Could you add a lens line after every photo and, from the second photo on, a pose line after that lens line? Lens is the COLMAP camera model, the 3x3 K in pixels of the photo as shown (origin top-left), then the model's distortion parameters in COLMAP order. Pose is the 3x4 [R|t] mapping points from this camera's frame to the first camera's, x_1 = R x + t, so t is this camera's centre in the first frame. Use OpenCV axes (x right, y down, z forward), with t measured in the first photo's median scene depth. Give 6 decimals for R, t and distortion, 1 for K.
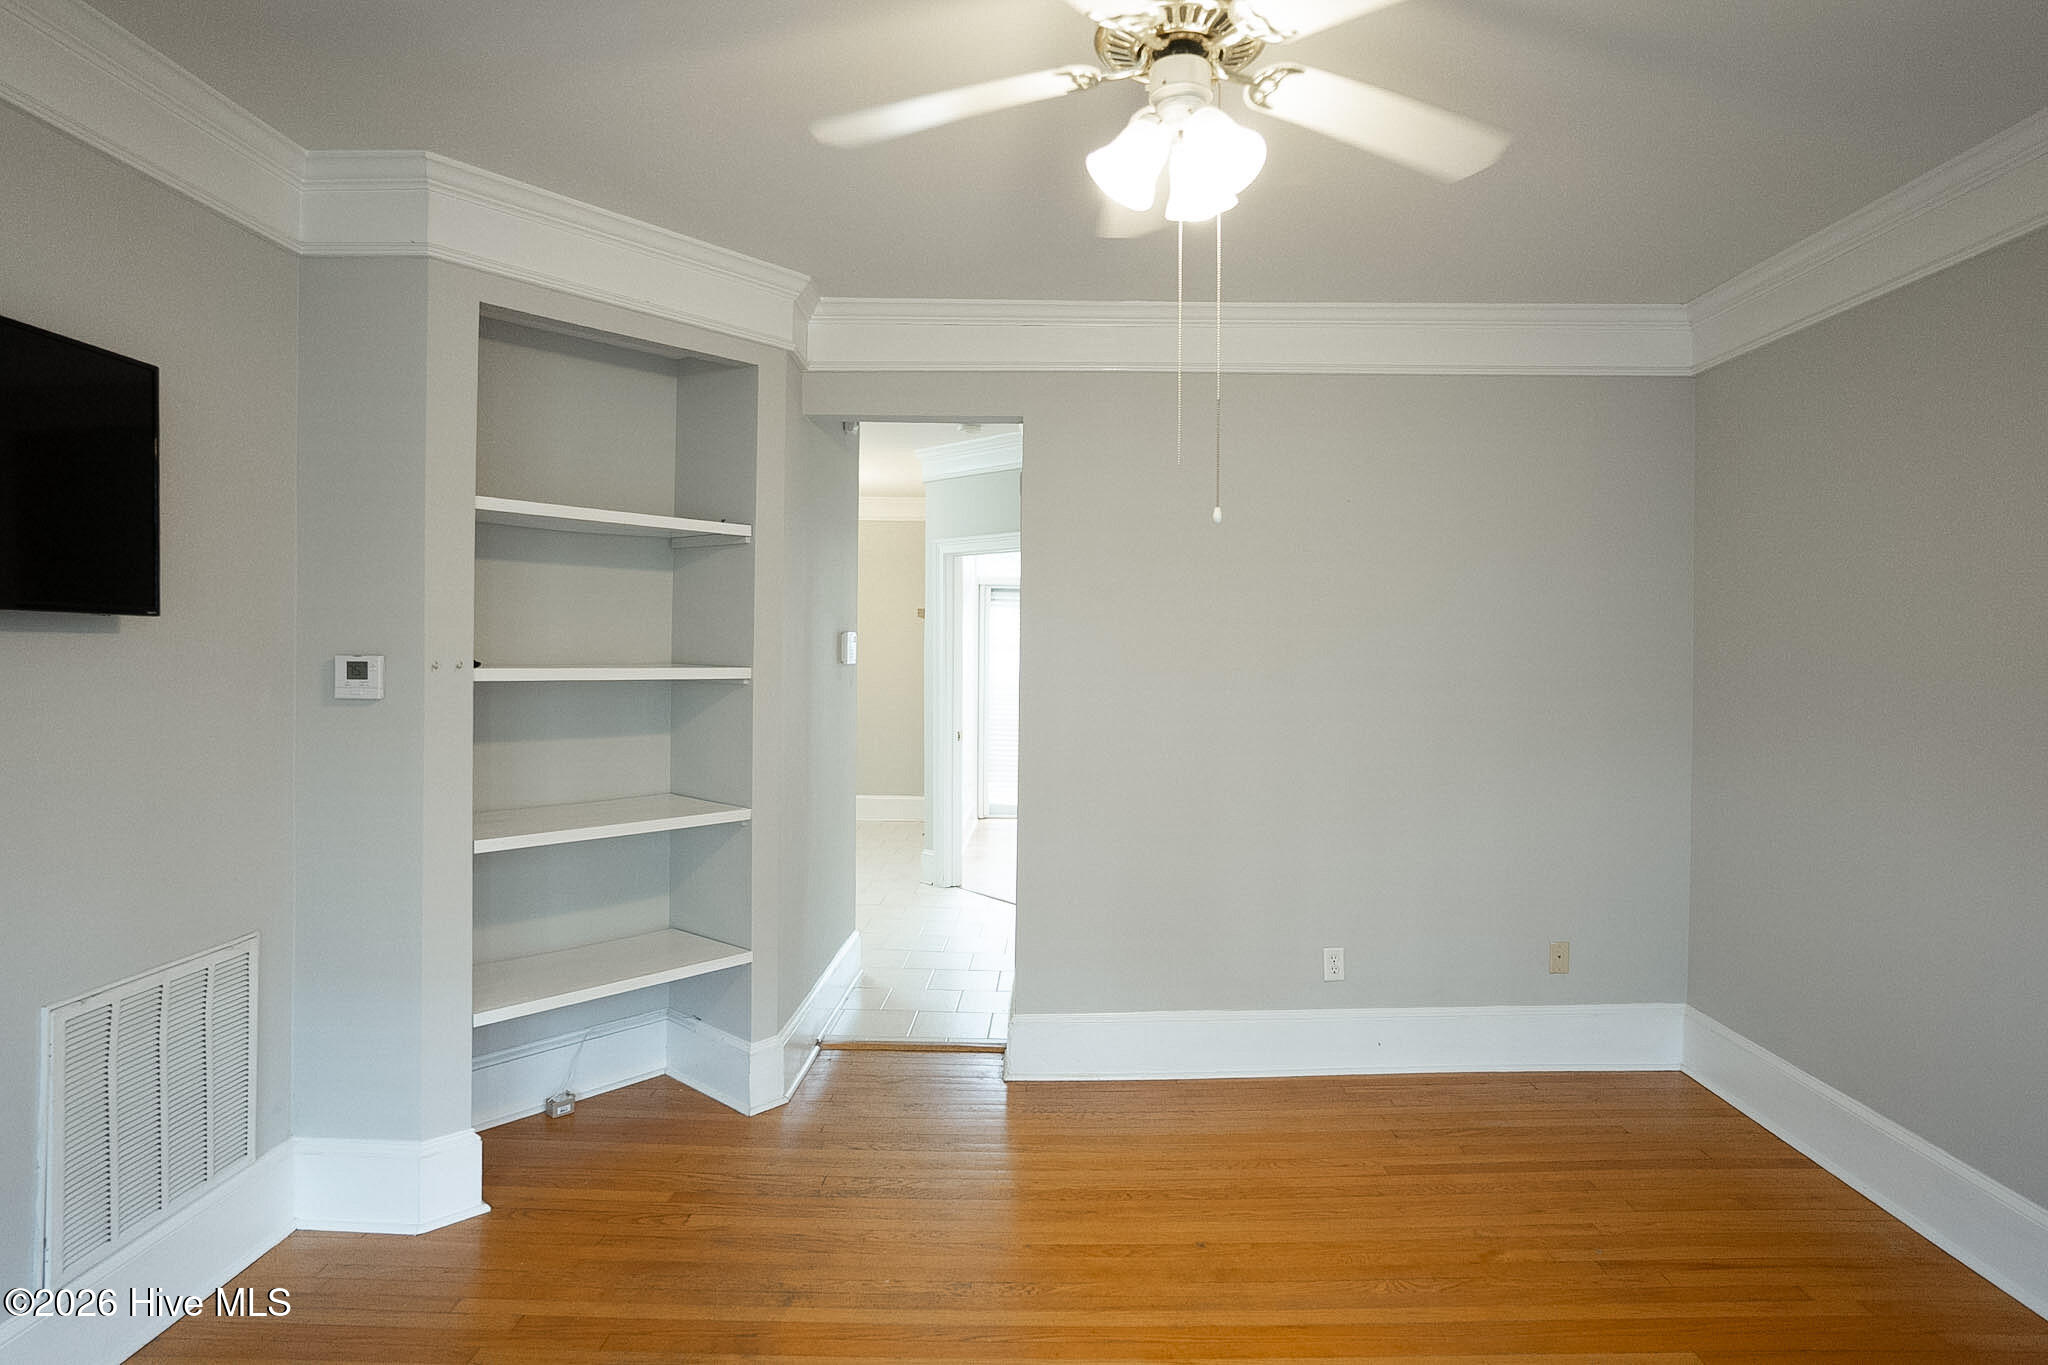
lens RADIAL K [[1115.6, 0, 1063.8], [0, 1115.6, 653.3], [0, 0, 1]] dist [-0.054625, 0.041893]
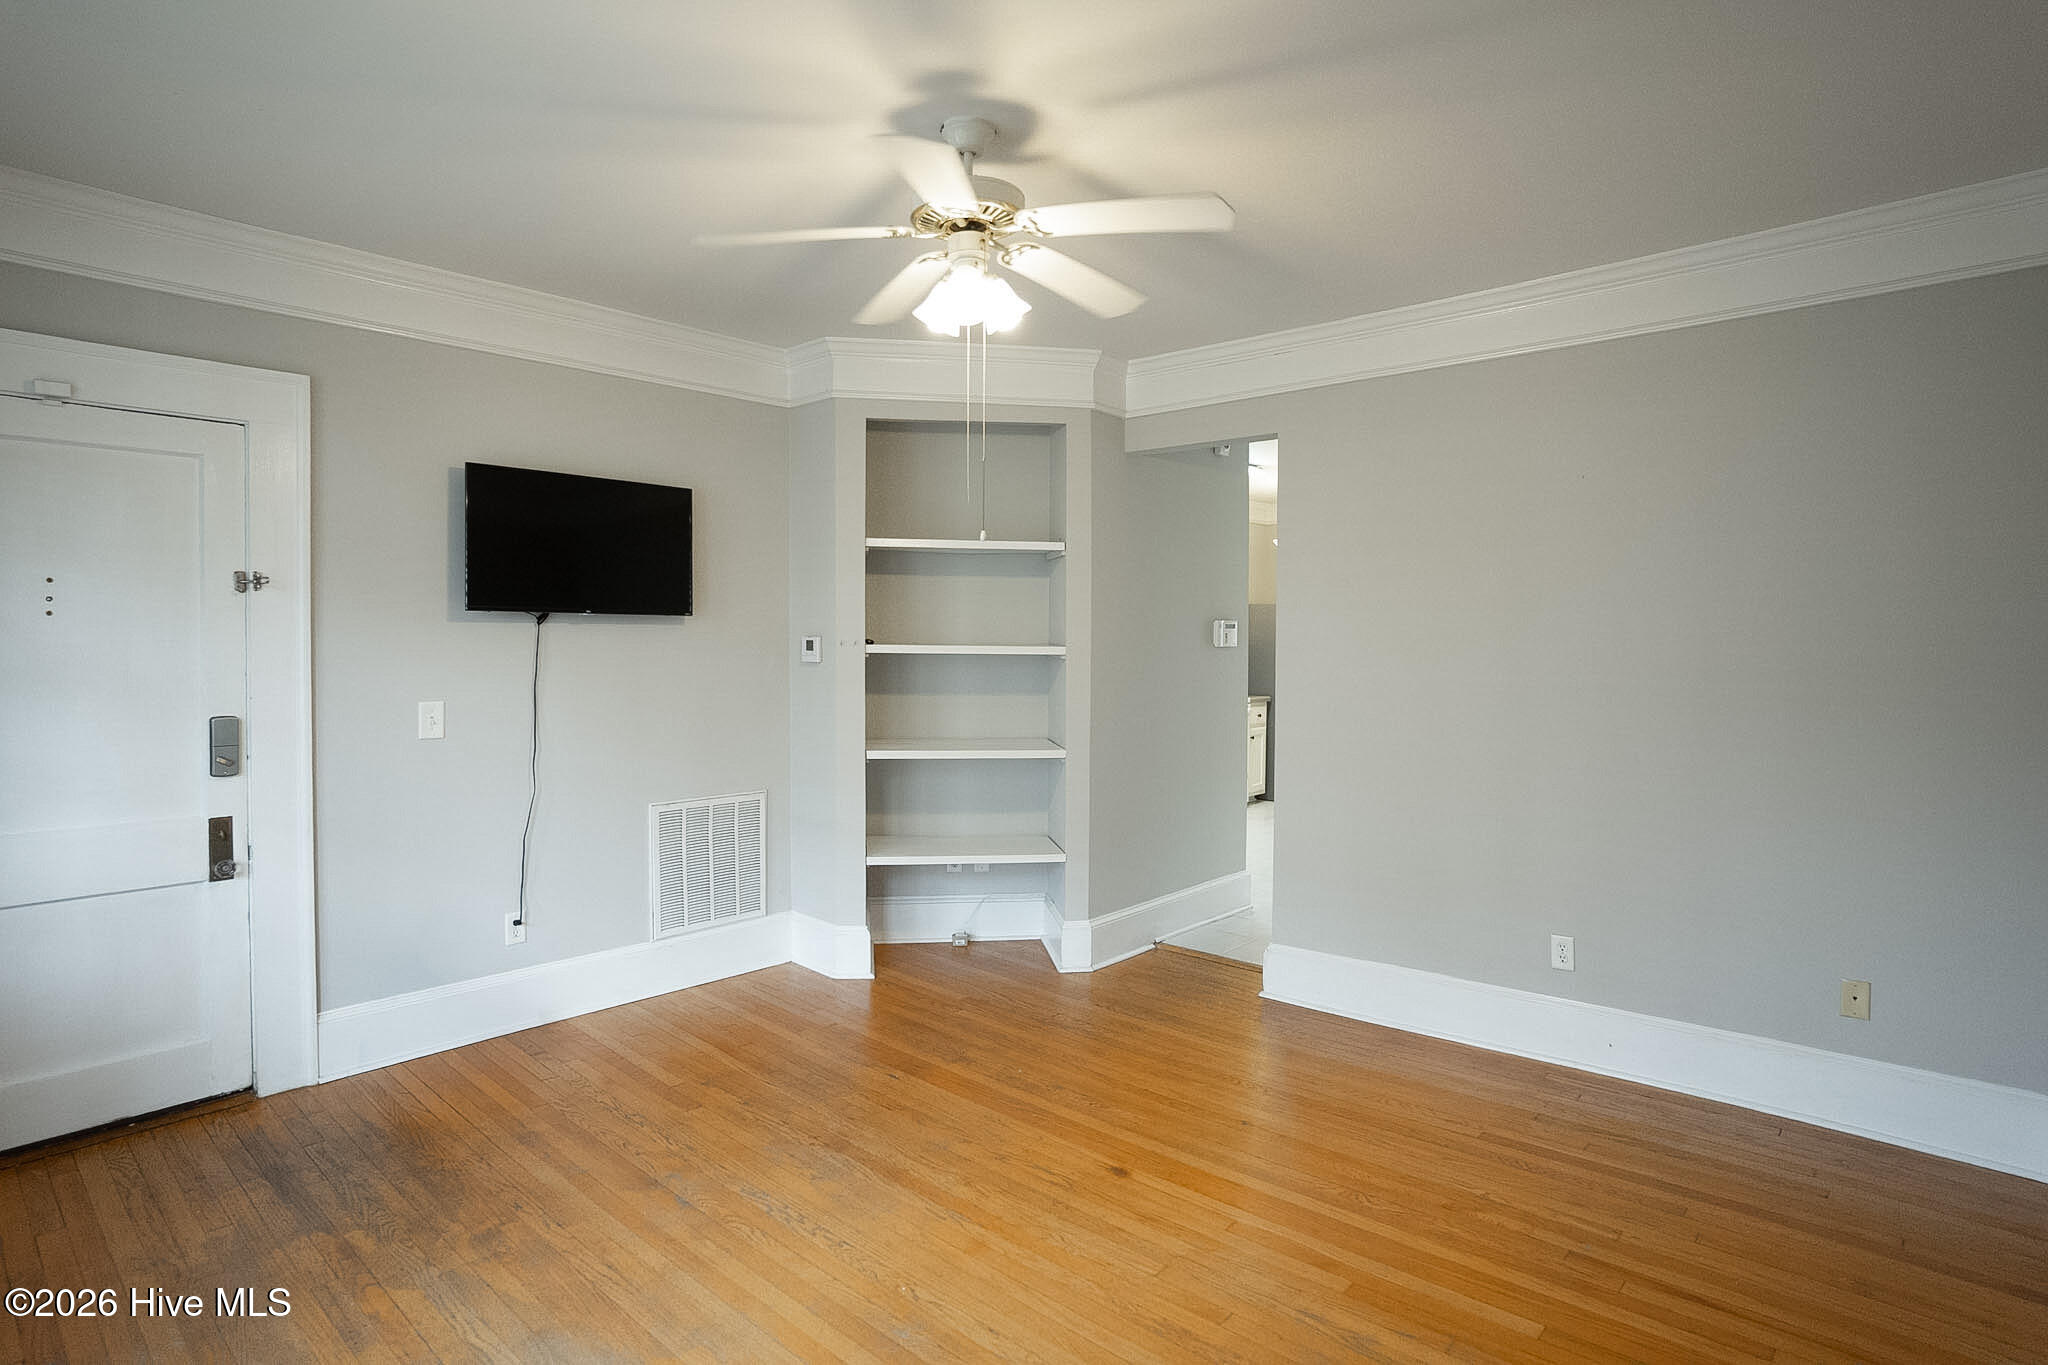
lens RADIAL K [[1079.3, 0, 1008.2], [0, 1079.3, 675.1], [0, 0, 1]] dist [-0.064117, 0.039163]
pose [[0.734582, 0.022084, -0.678160, 0.686118], [-0.002455, 0.999550, 0.029891, 0.010186], [0.678515, -0.020292, 0.734306, -0.024985]]
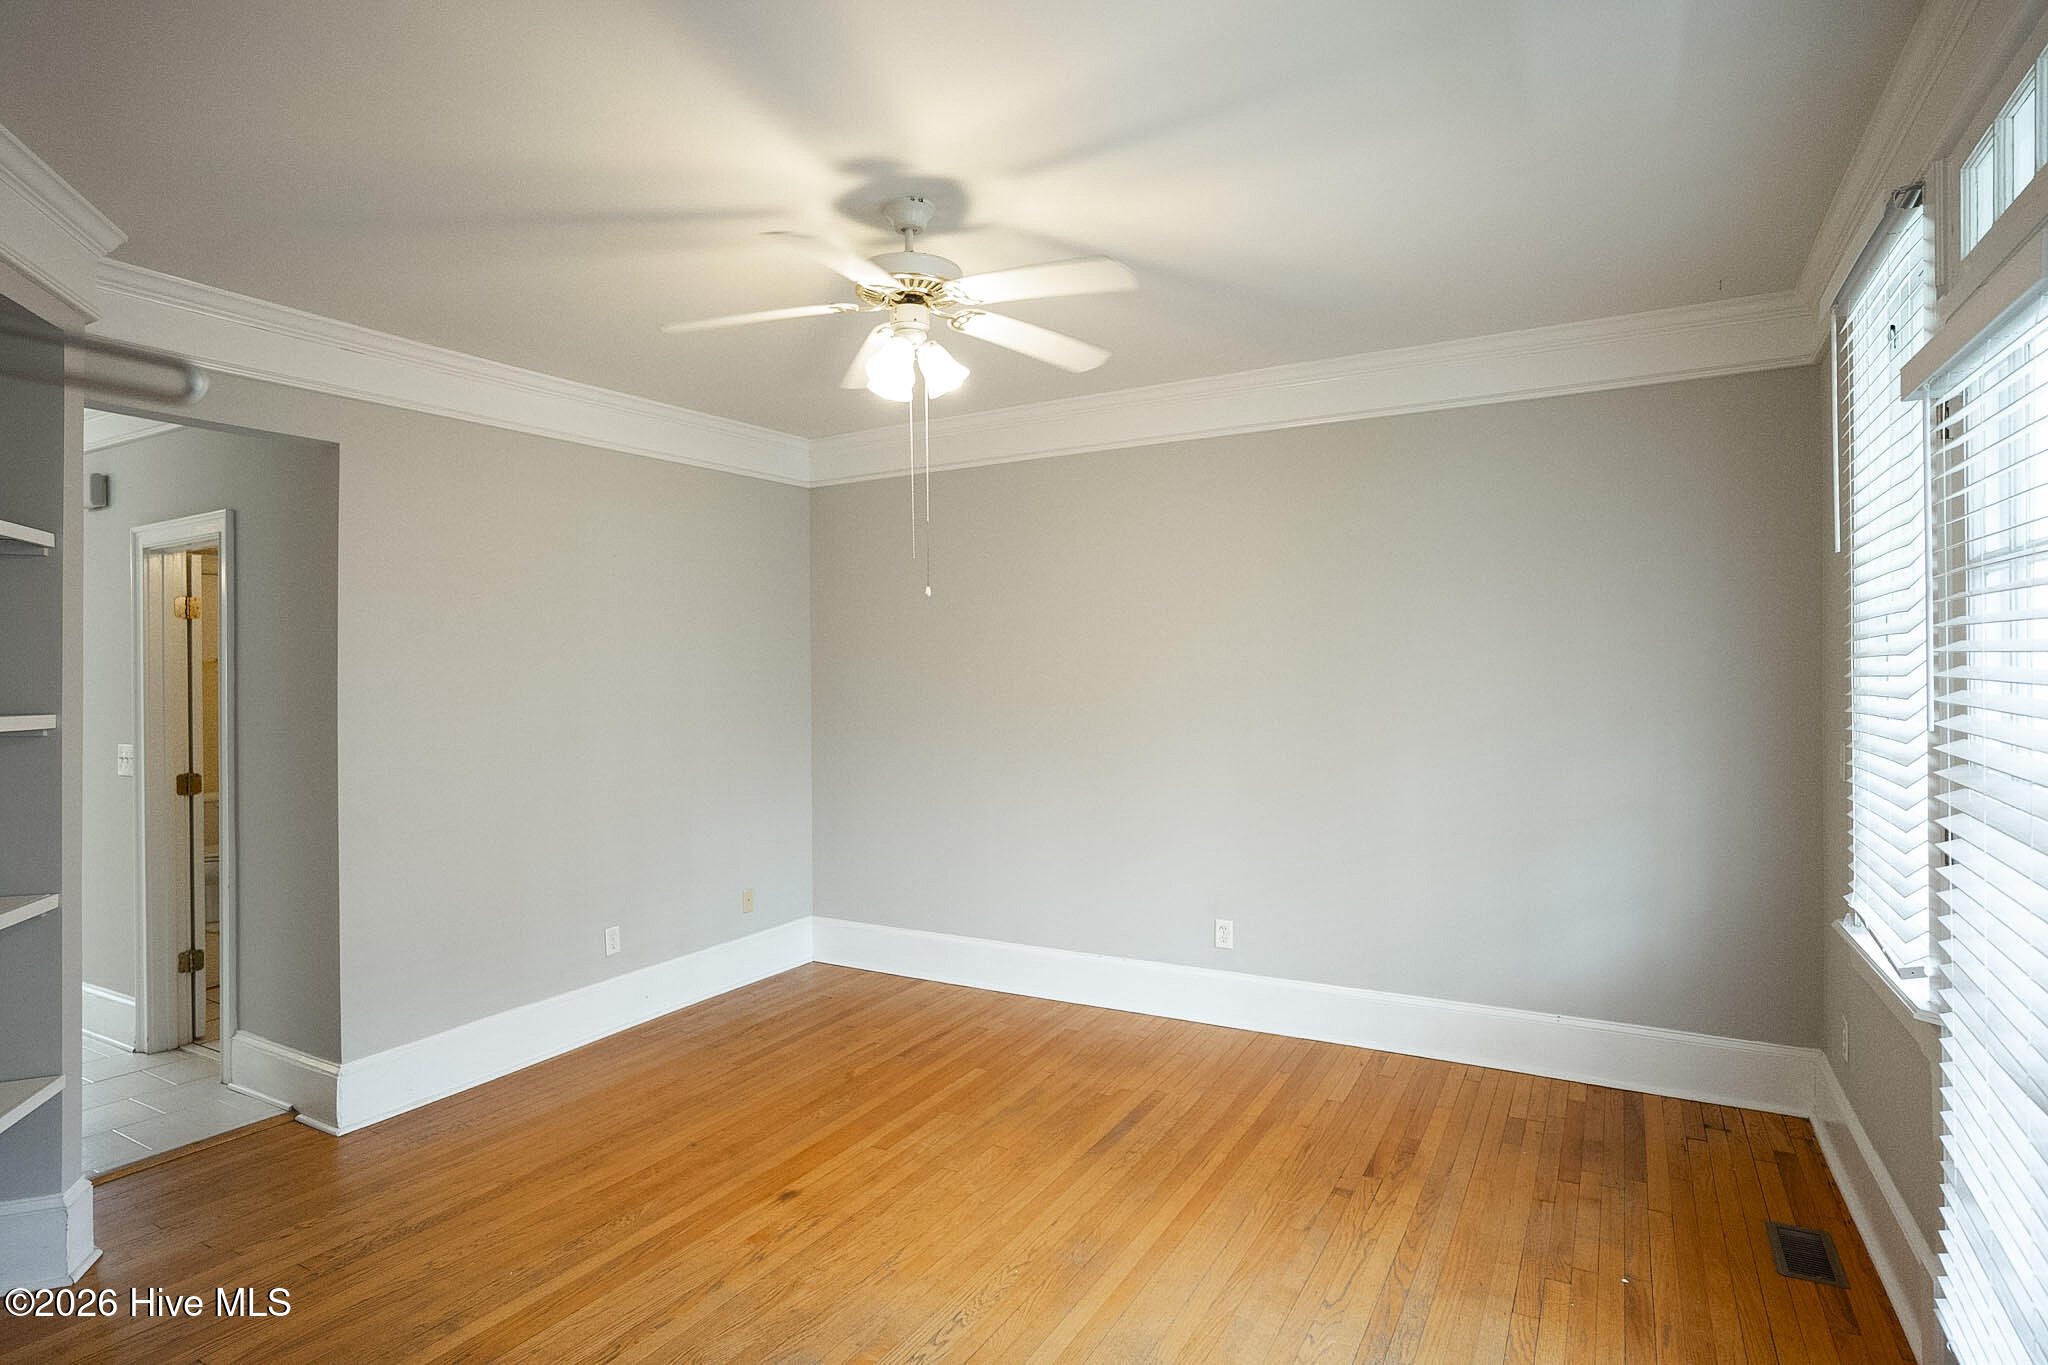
lens RADIAL K [[1079.3, 0, 1008.2], [0, 1079.3, 675.1], [0, 0, 1]] dist [-0.064117, 0.039163]
pose [[0.512224, -0.014956, 0.858722, -0.705552], [0.021816, 0.999752, 0.004400, -0.003229], [-0.858575, 0.016480, 0.512423, 0.046762]]
